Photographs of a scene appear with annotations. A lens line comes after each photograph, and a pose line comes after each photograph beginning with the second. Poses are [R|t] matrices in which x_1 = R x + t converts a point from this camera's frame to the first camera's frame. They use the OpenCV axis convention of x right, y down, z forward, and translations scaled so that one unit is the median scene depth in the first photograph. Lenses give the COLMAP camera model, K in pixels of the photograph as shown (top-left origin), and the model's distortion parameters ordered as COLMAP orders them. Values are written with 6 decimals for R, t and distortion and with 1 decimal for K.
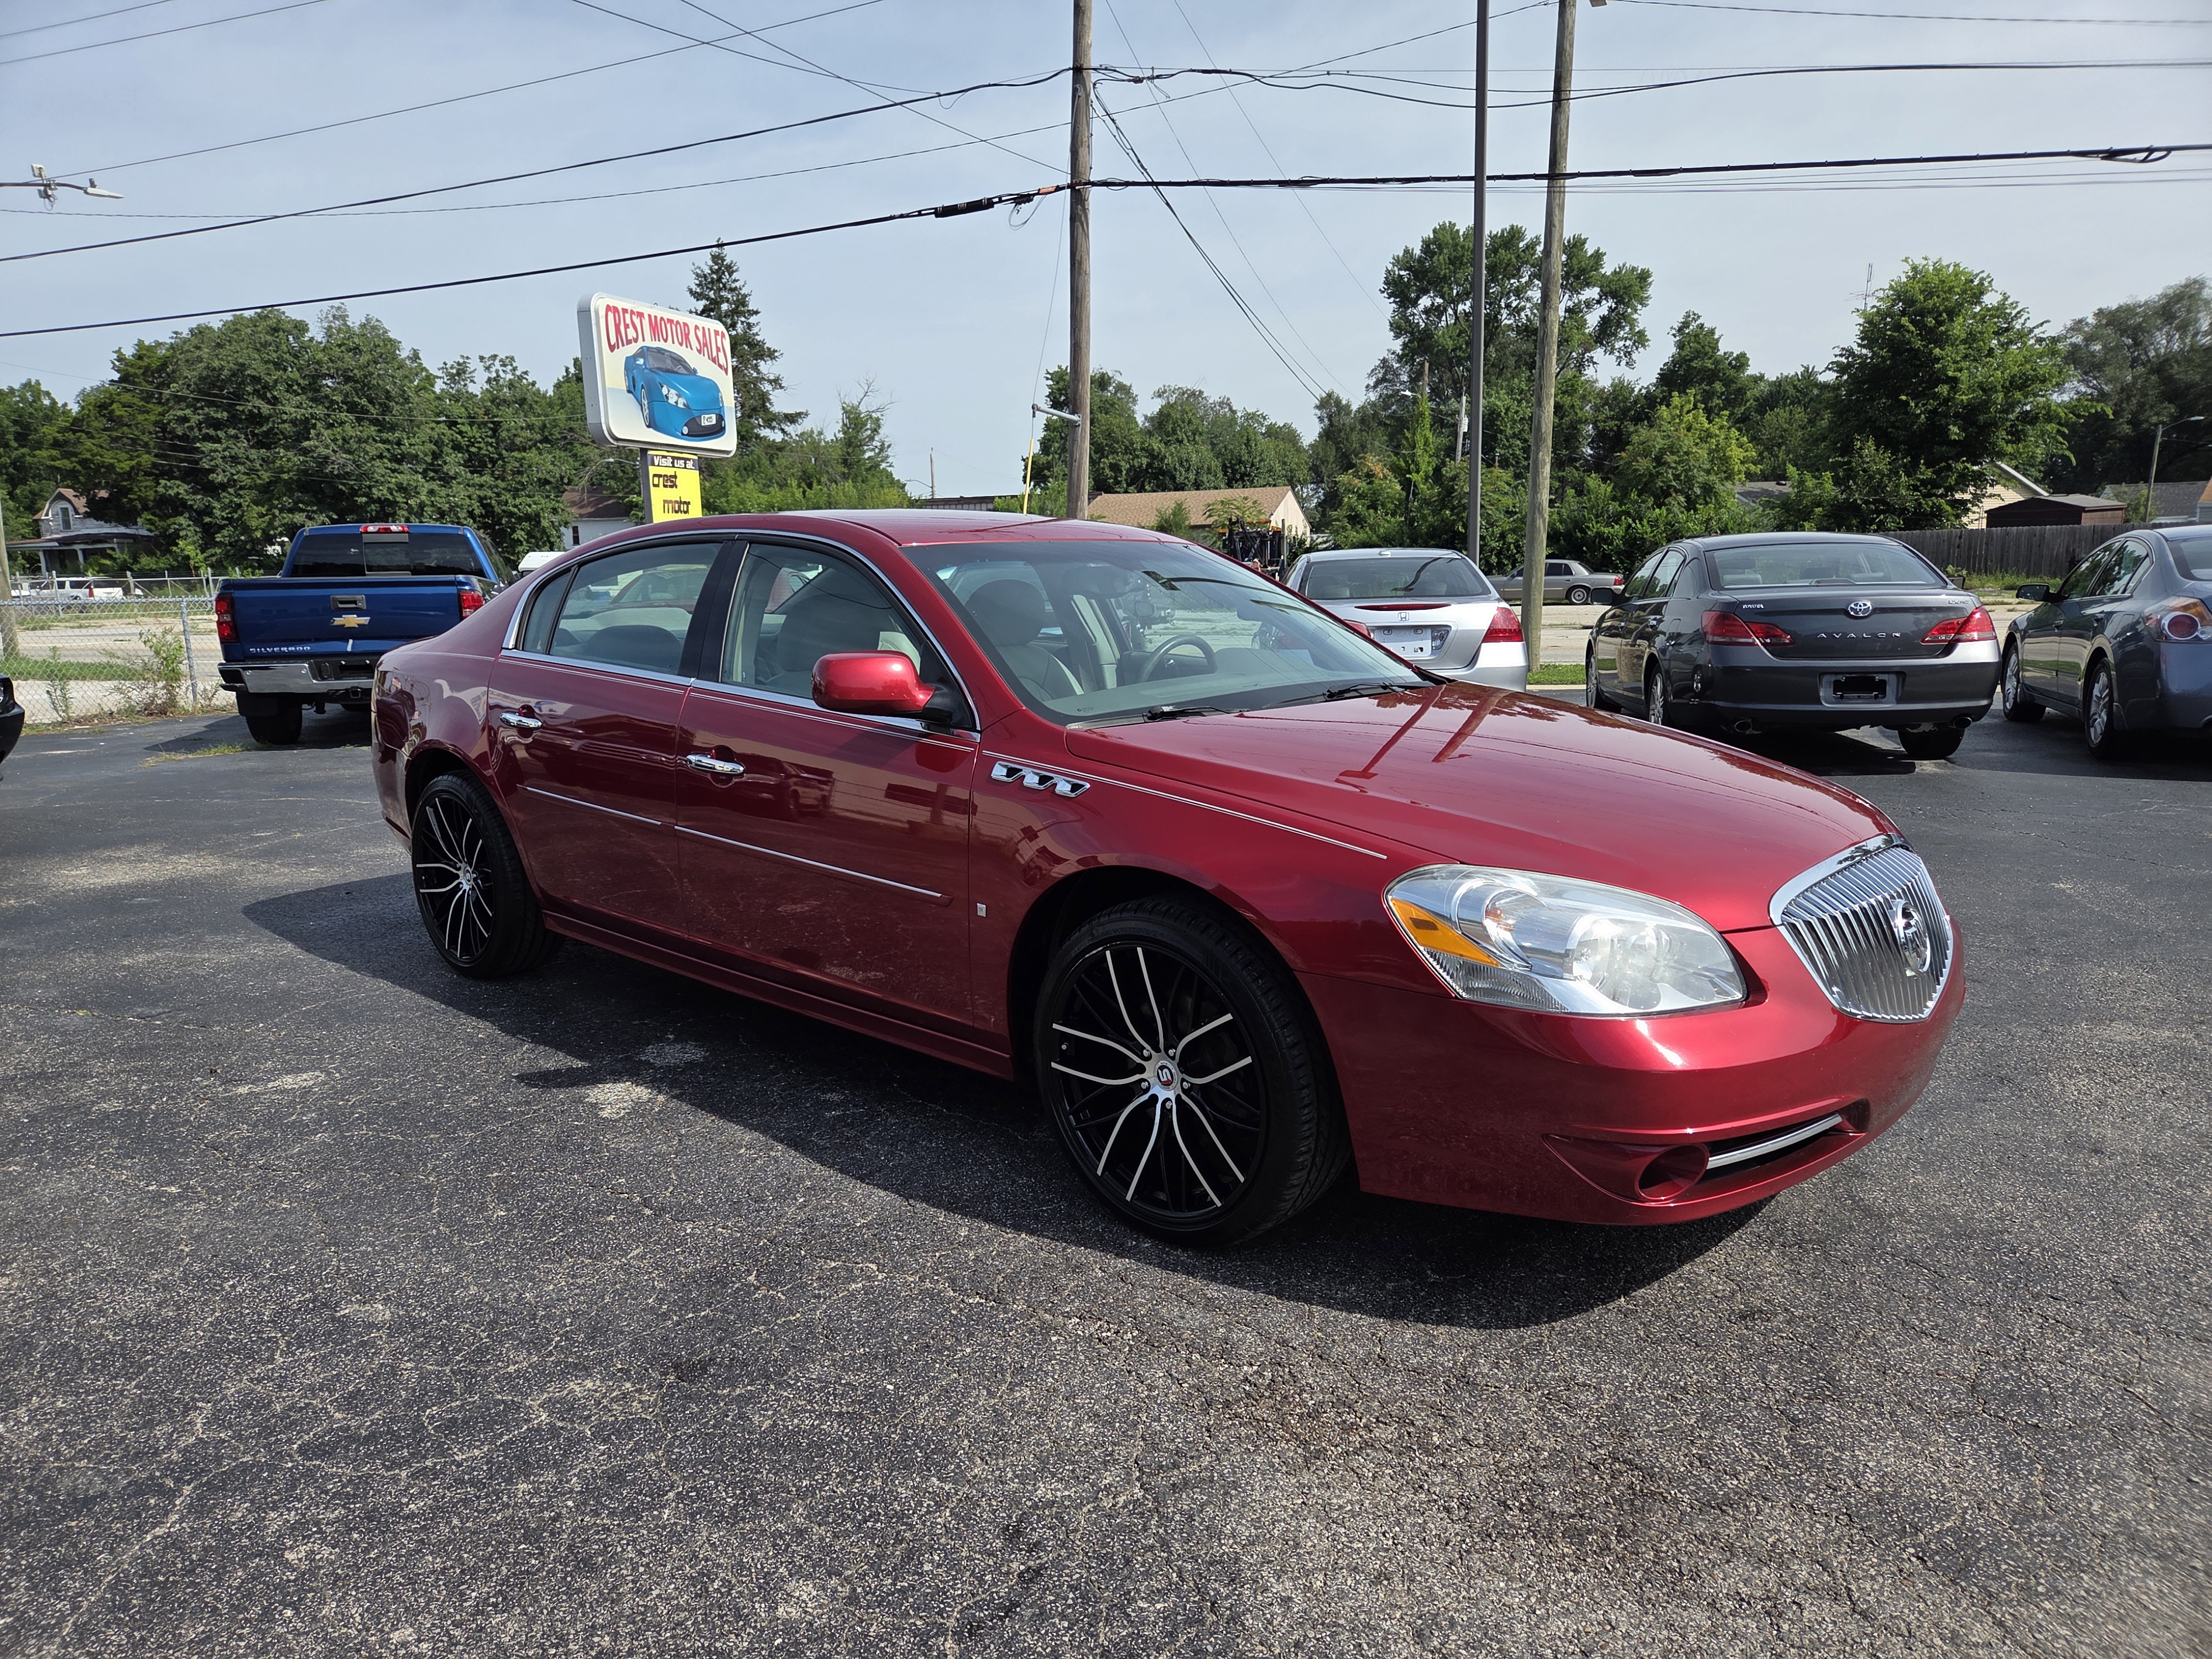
lens RADIAL K [[1553.1, 0, 1106.0], [0, 1553.1, 829.5], [0, 0, 1]] dist [0.052585, -0.061211]
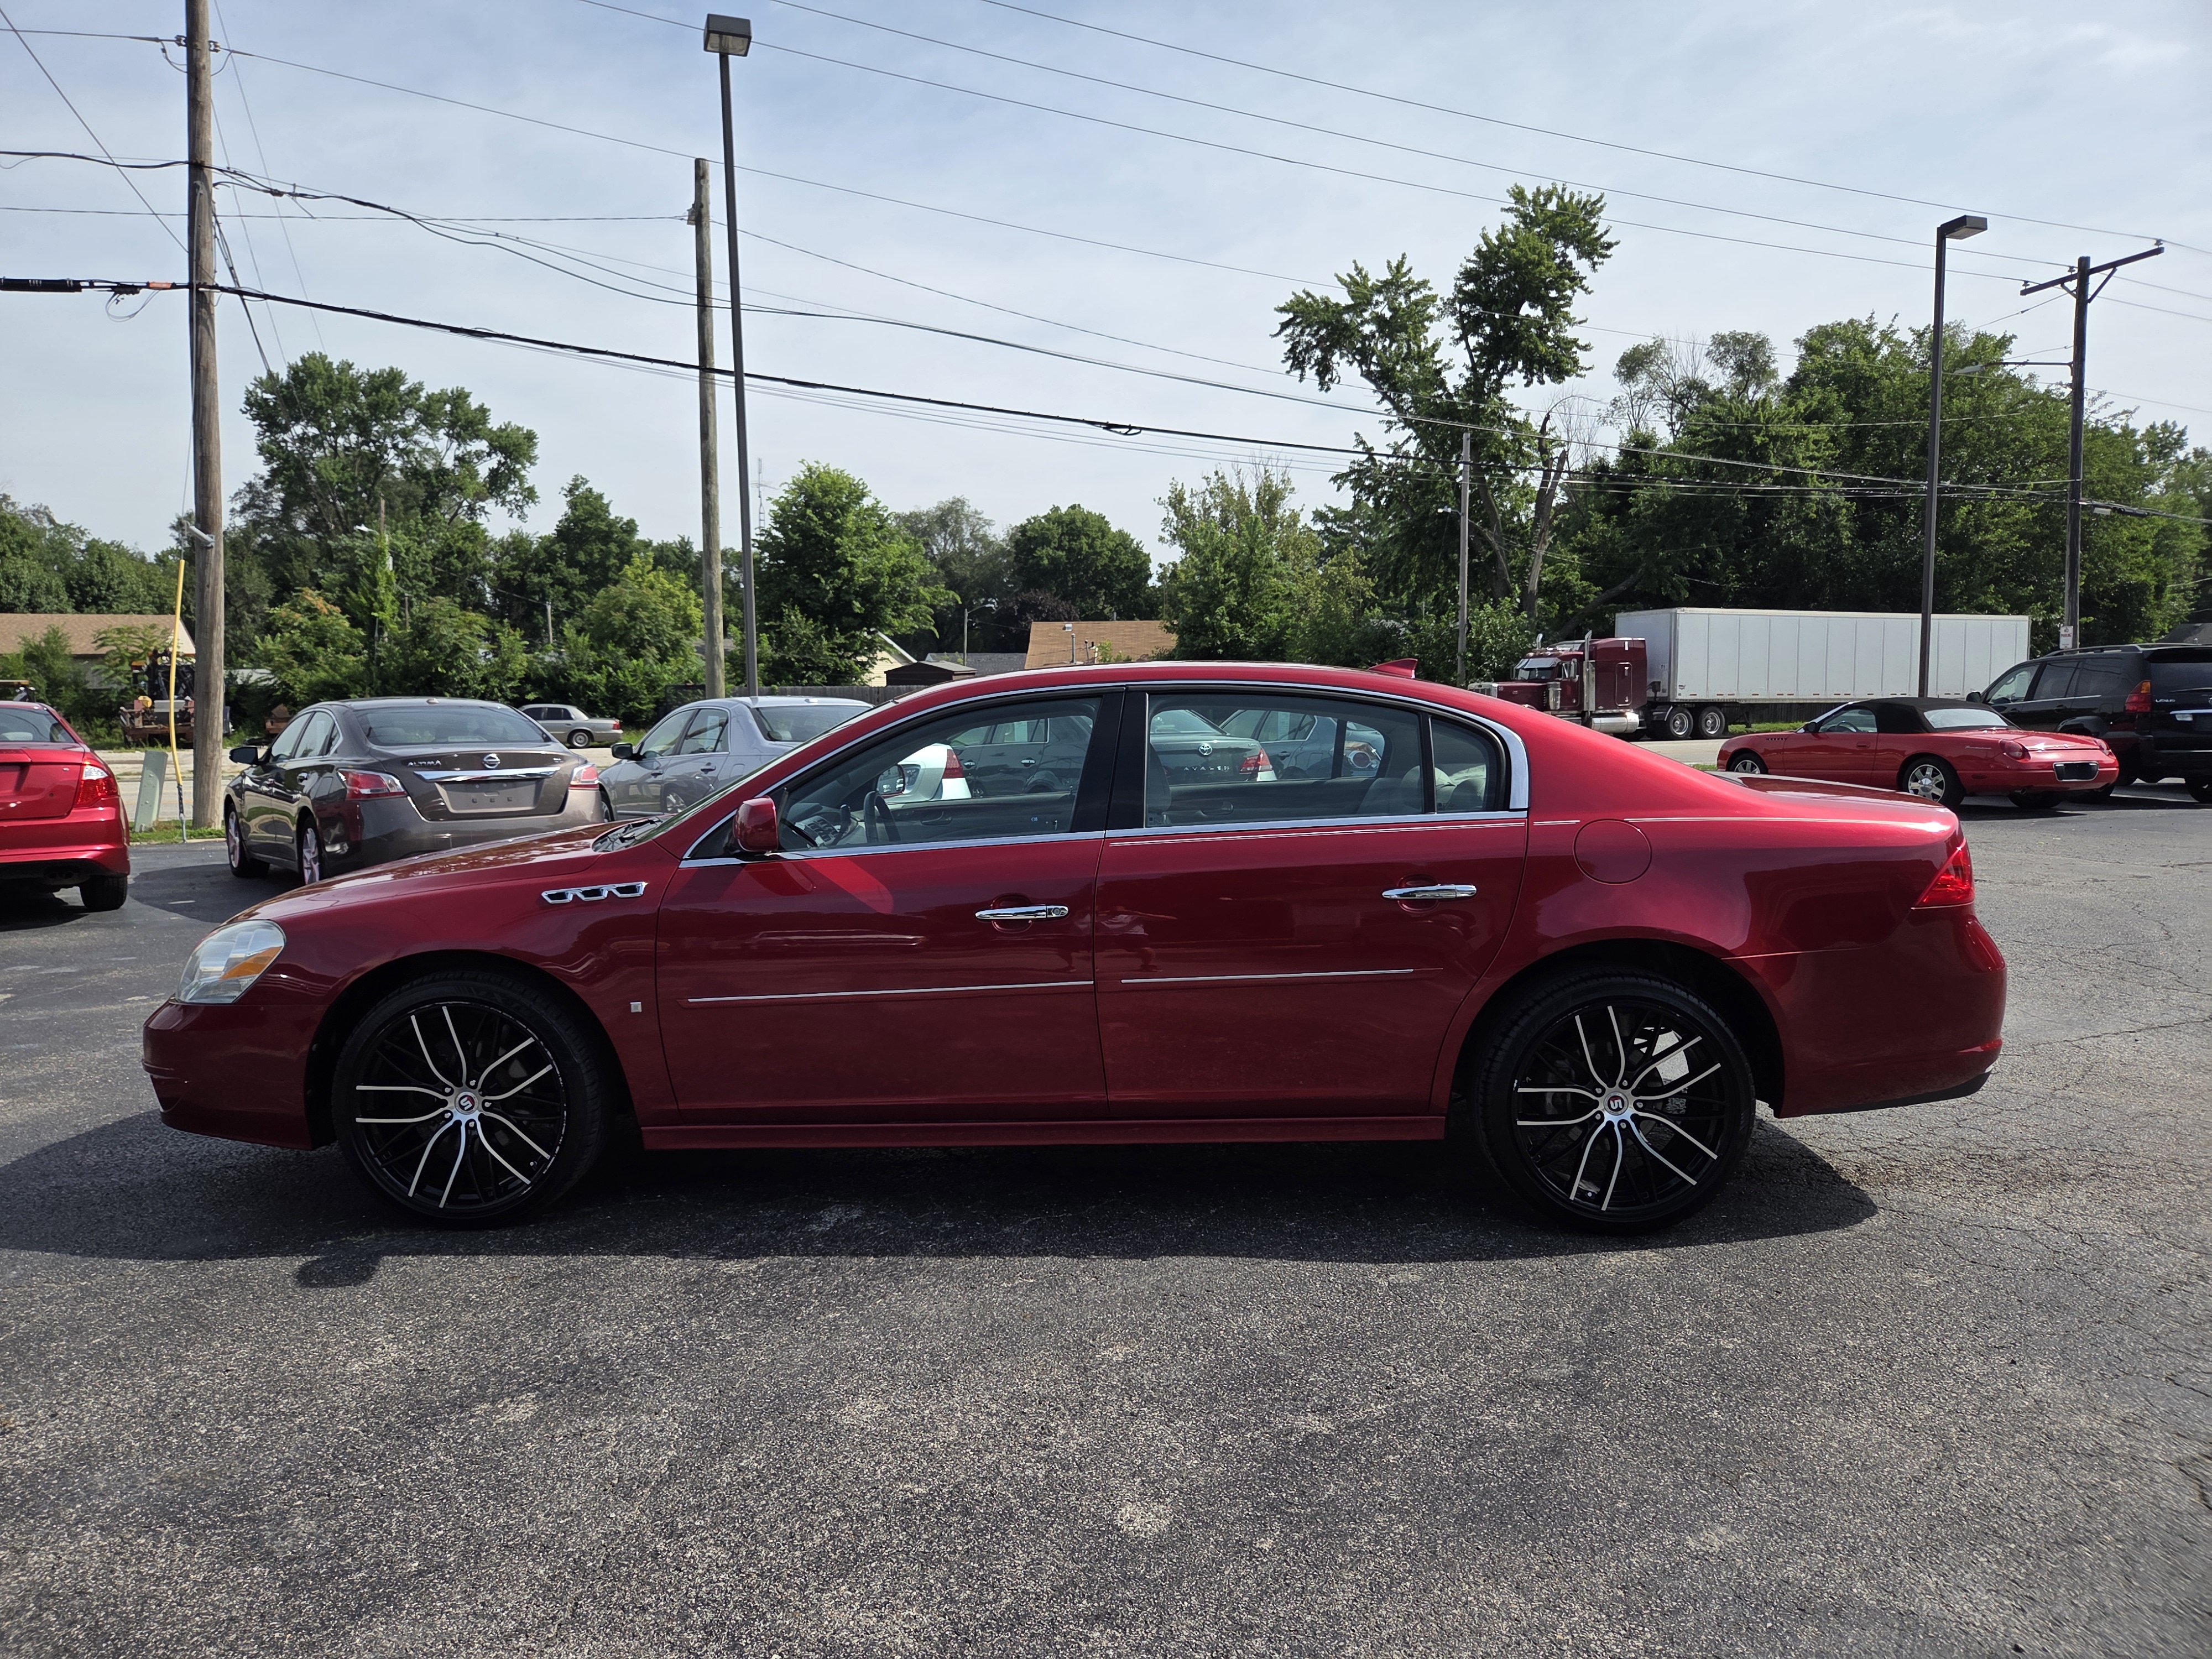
lens RADIAL K [[1553.1, 0, 1106.0], [0, 1553.1, 829.5], [0, 0, 1]] dist [0.052585, -0.061211]
pose [[0.729892, -0.039513, 0.682420, -0.140596], [0.101273, 0.993561, -0.050789, -0.001650], [-0.676019, 0.106181, 0.729194, 0.011540]]
